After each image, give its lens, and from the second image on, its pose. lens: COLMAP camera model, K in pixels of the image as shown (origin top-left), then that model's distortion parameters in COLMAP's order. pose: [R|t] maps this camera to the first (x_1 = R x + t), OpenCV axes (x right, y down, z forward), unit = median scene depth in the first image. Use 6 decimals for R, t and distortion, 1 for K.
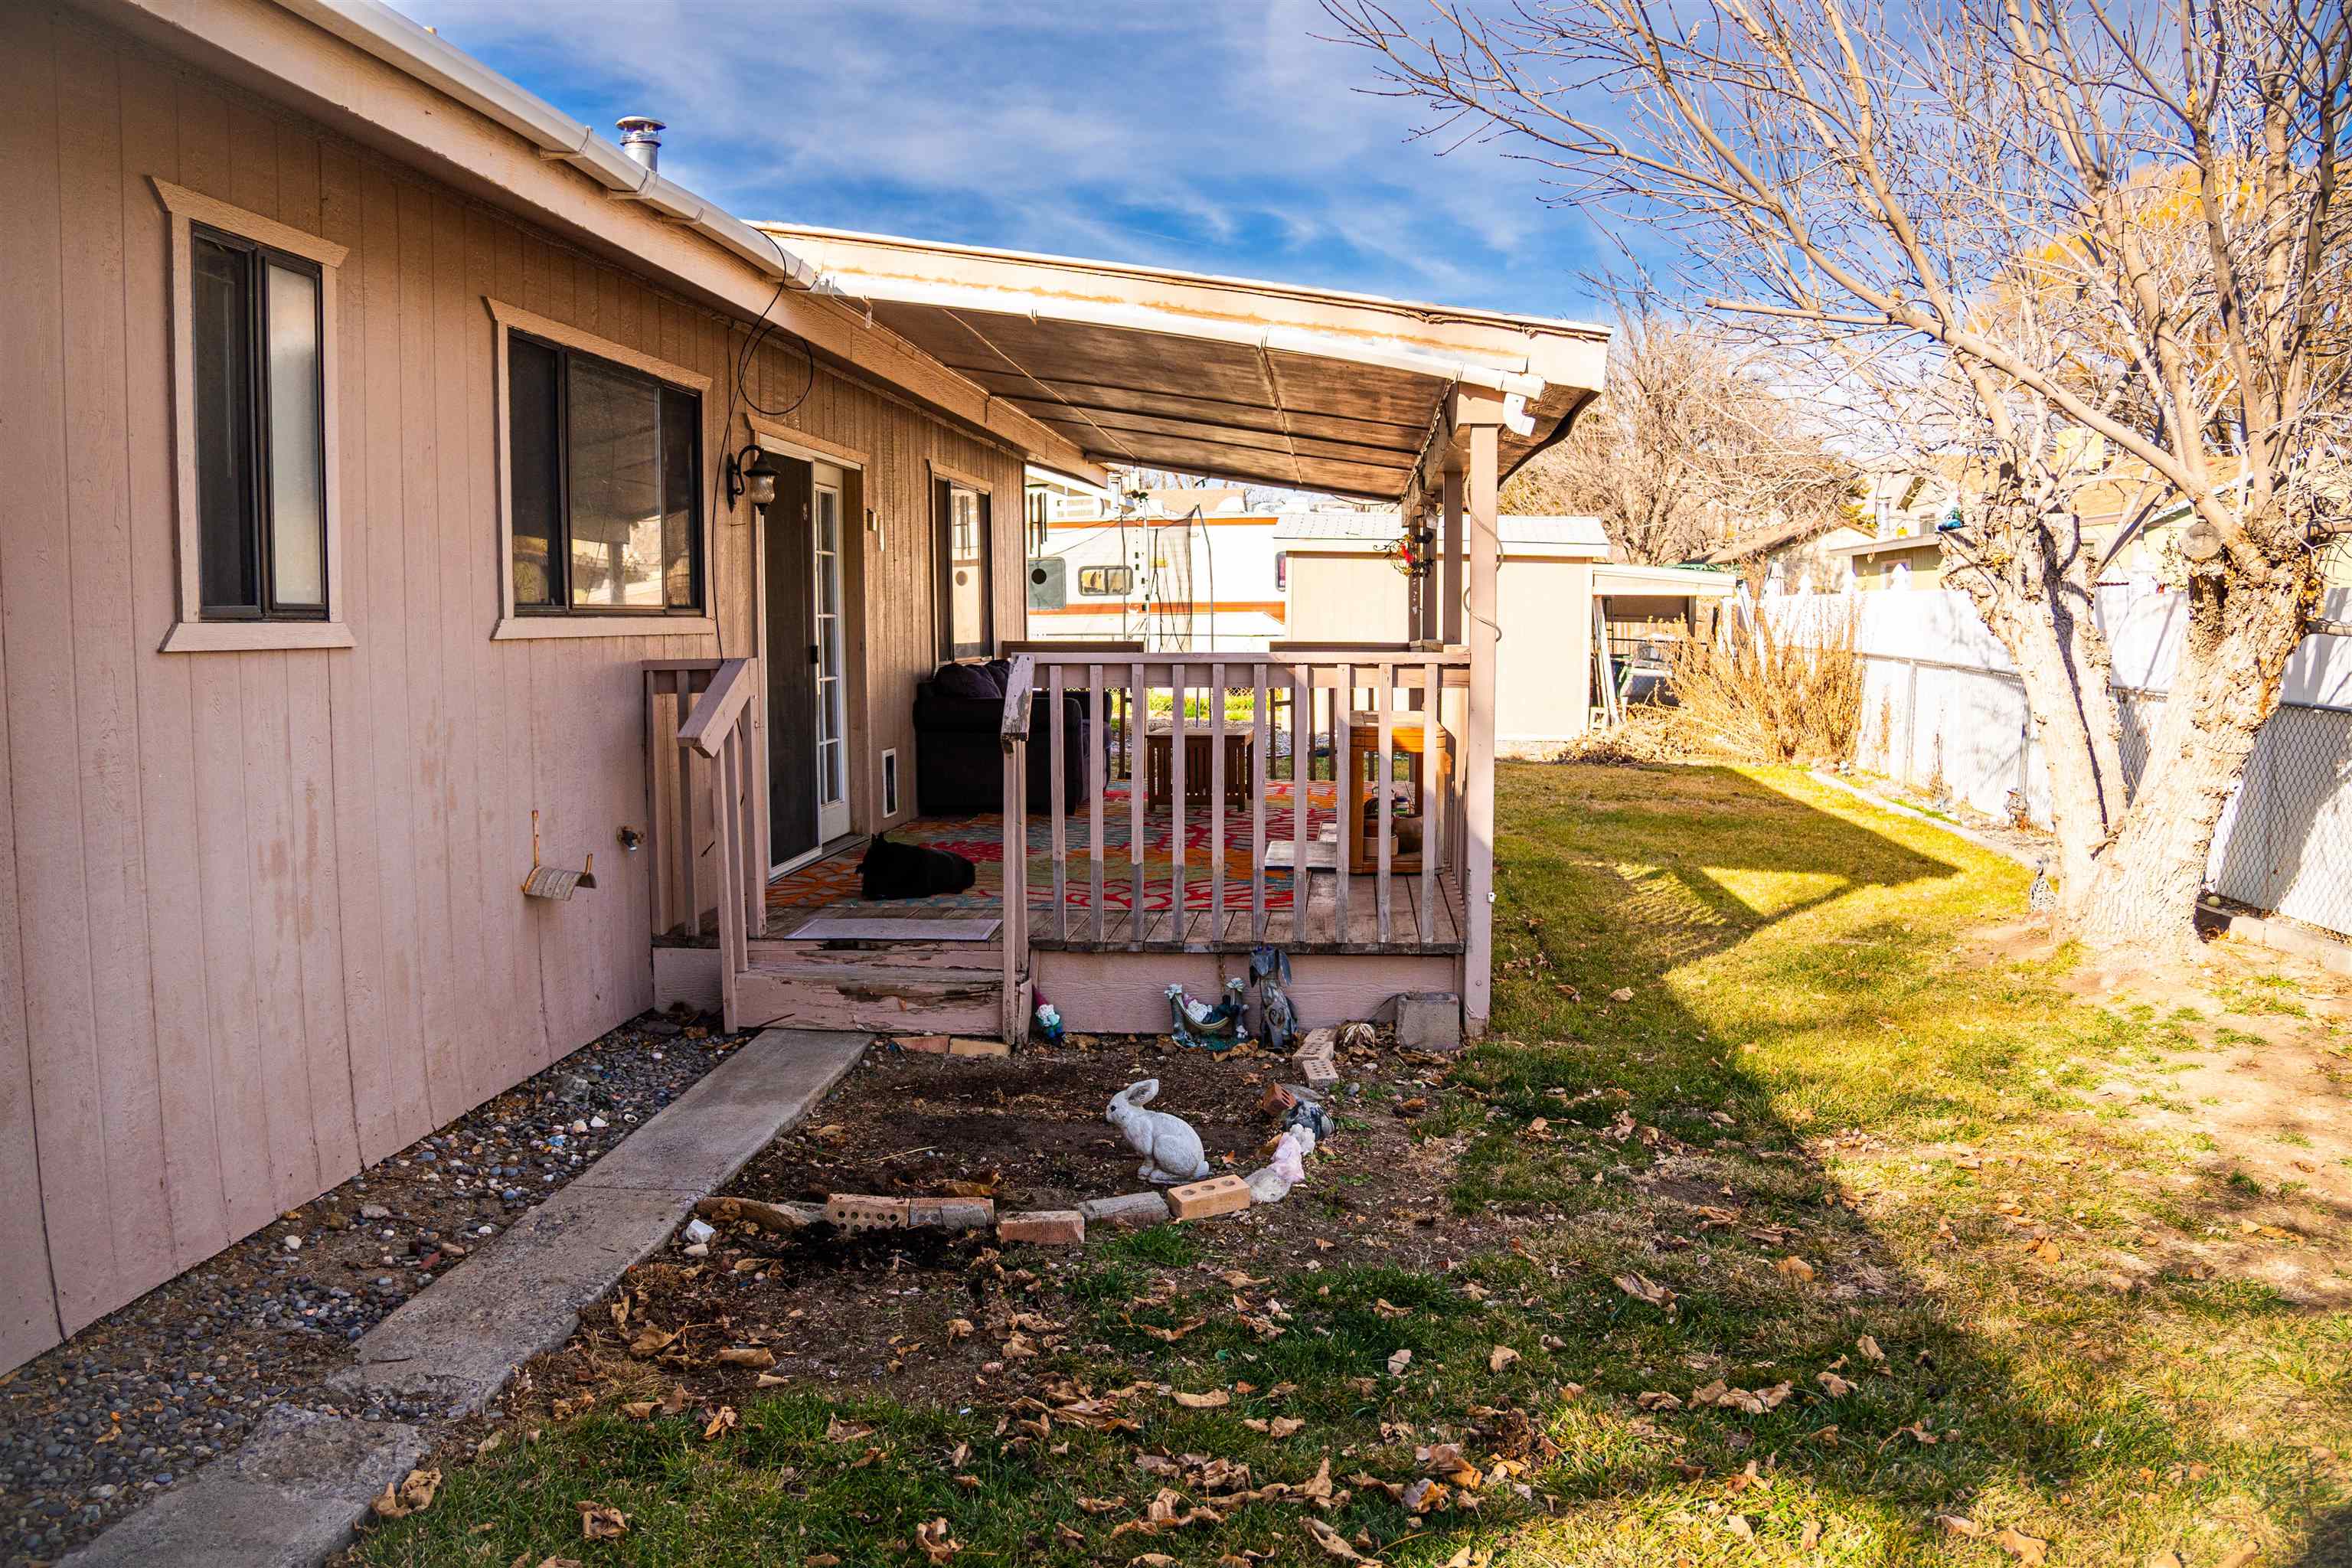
lens RADIAL K [[1809.7, 0, 1176.0], [0, 1809.7, 784.0], [0, 0, 1]] dist [-0.237260, 0.100275]
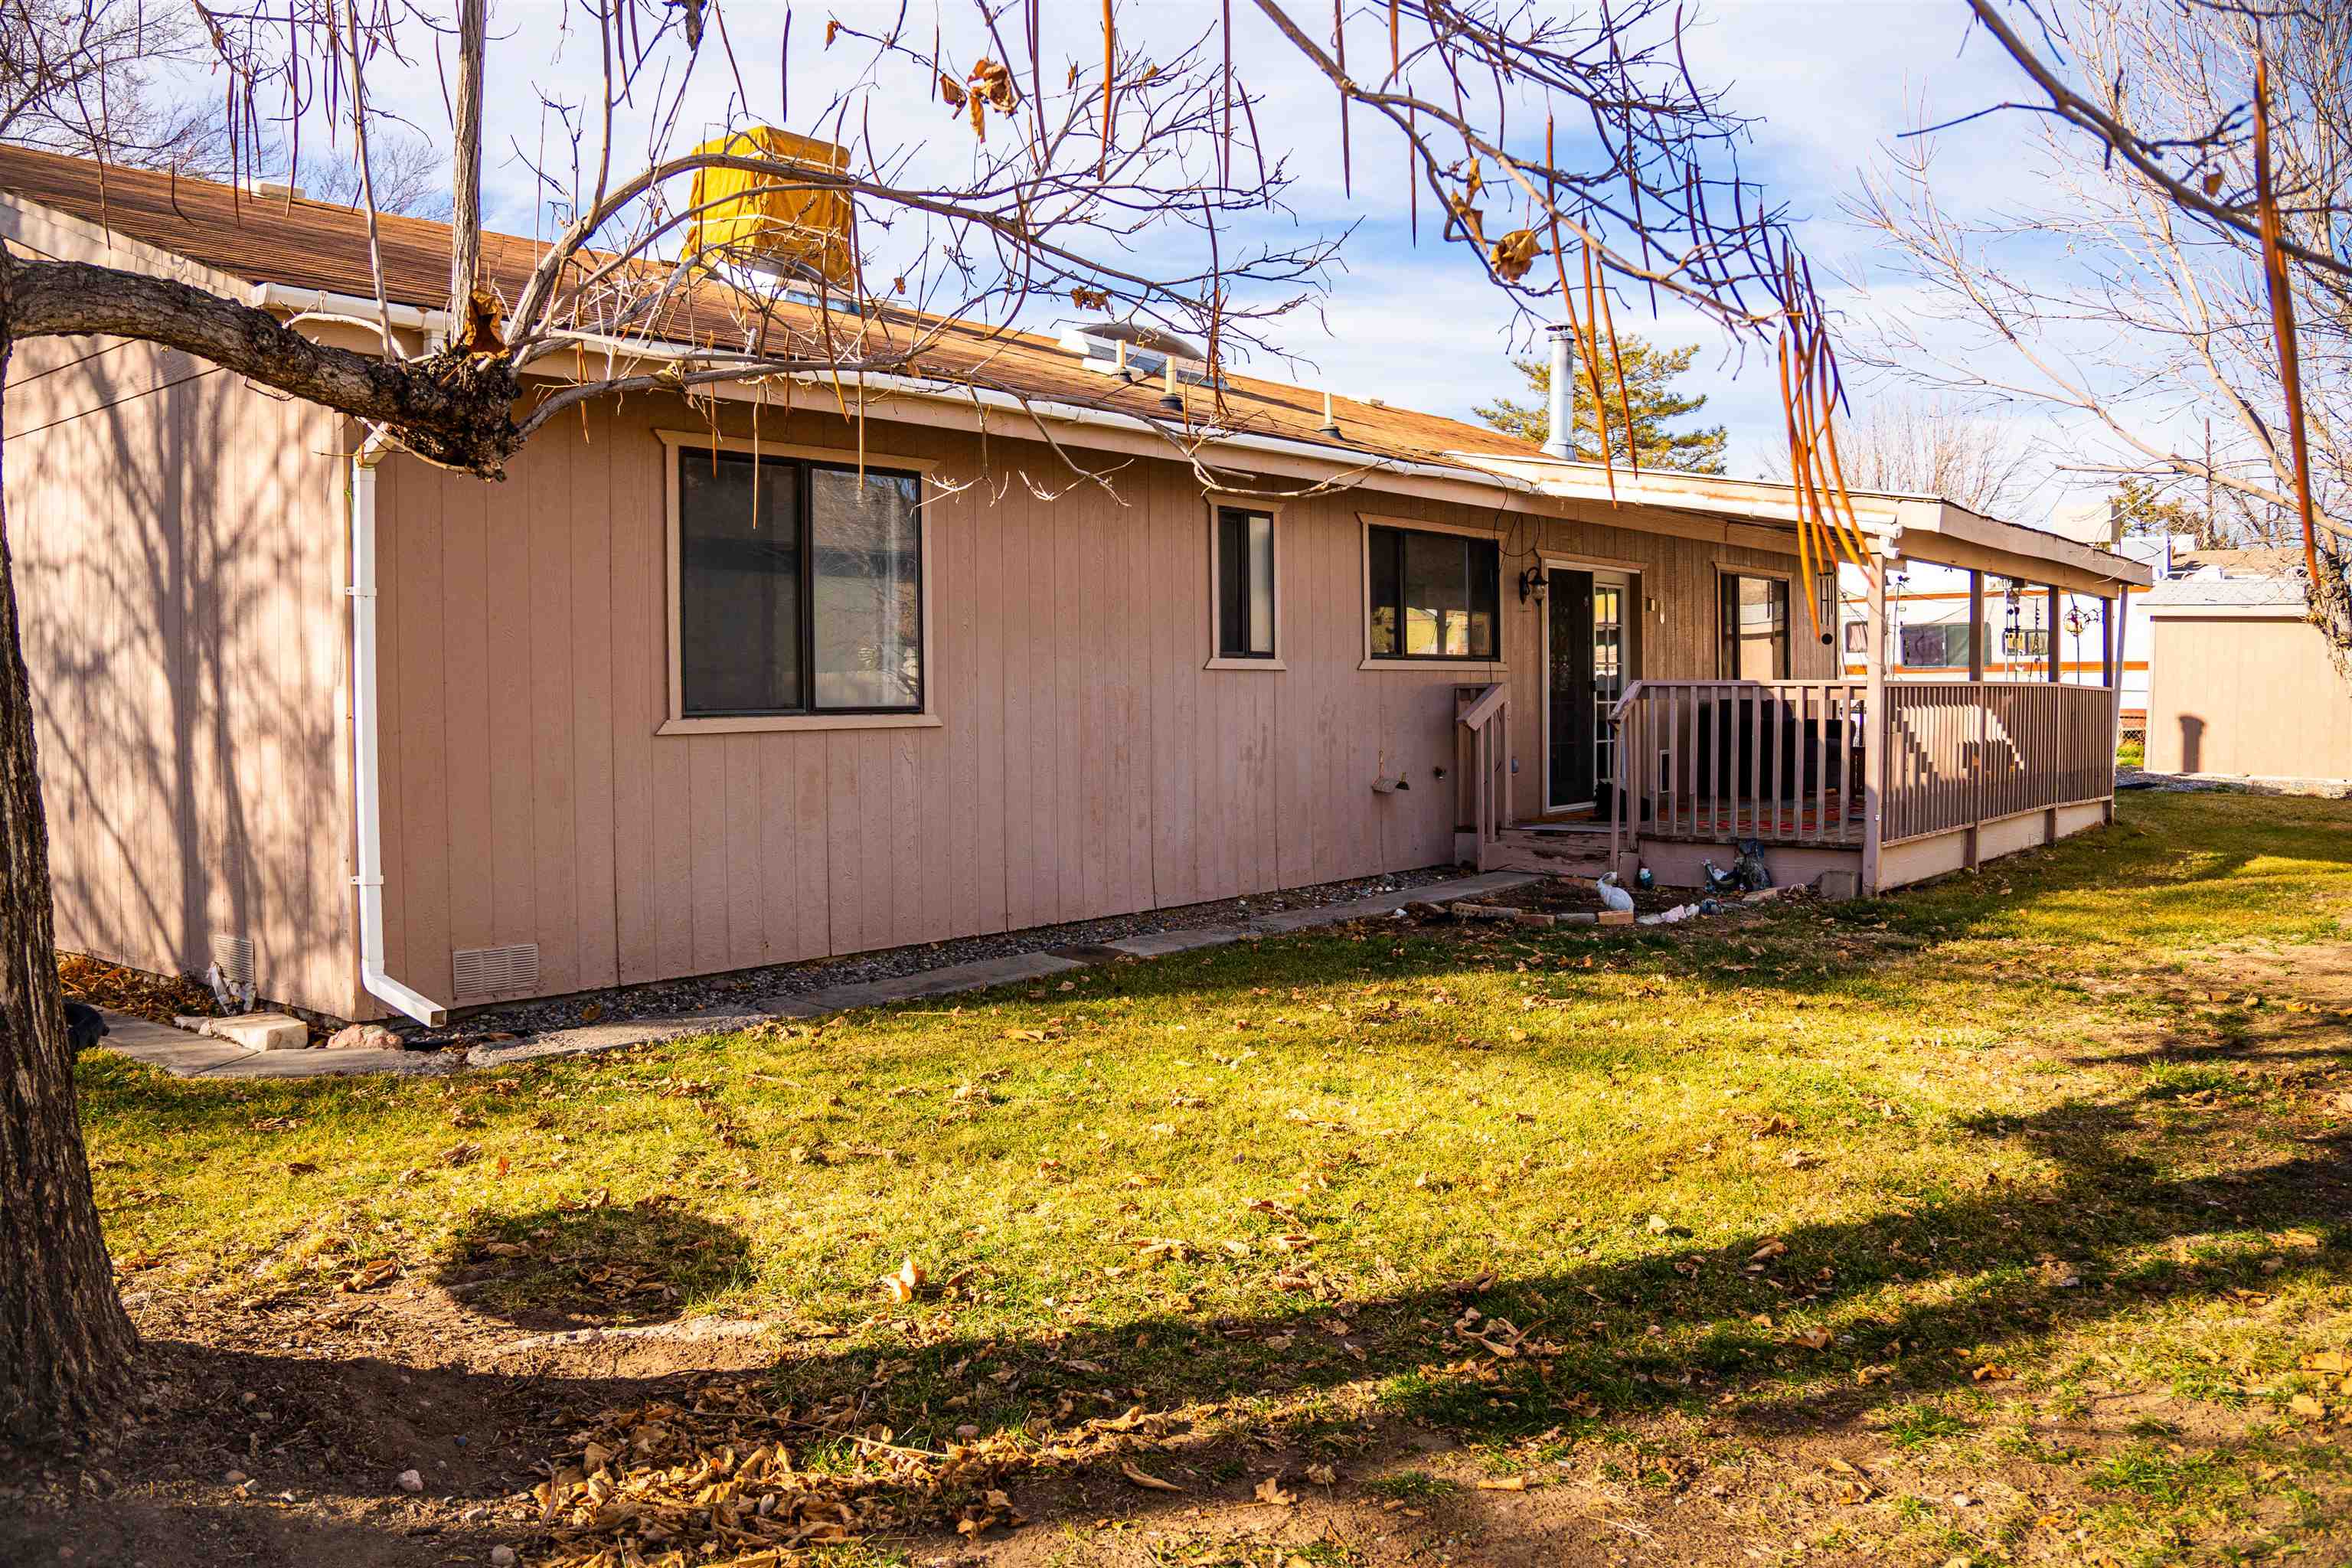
lens RADIAL K [[1882.6, 0, 1191.4], [0, 1882.6, 781.3], [0, 0, 1]] dist [-0.208655, 0.130149]
pose [[0.829214, 0.026233, -0.558316, 0.643382], [-0.047455, 0.998595, -0.023560, 0.105039], [0.556914, 0.046031, 0.829294, -0.907927]]
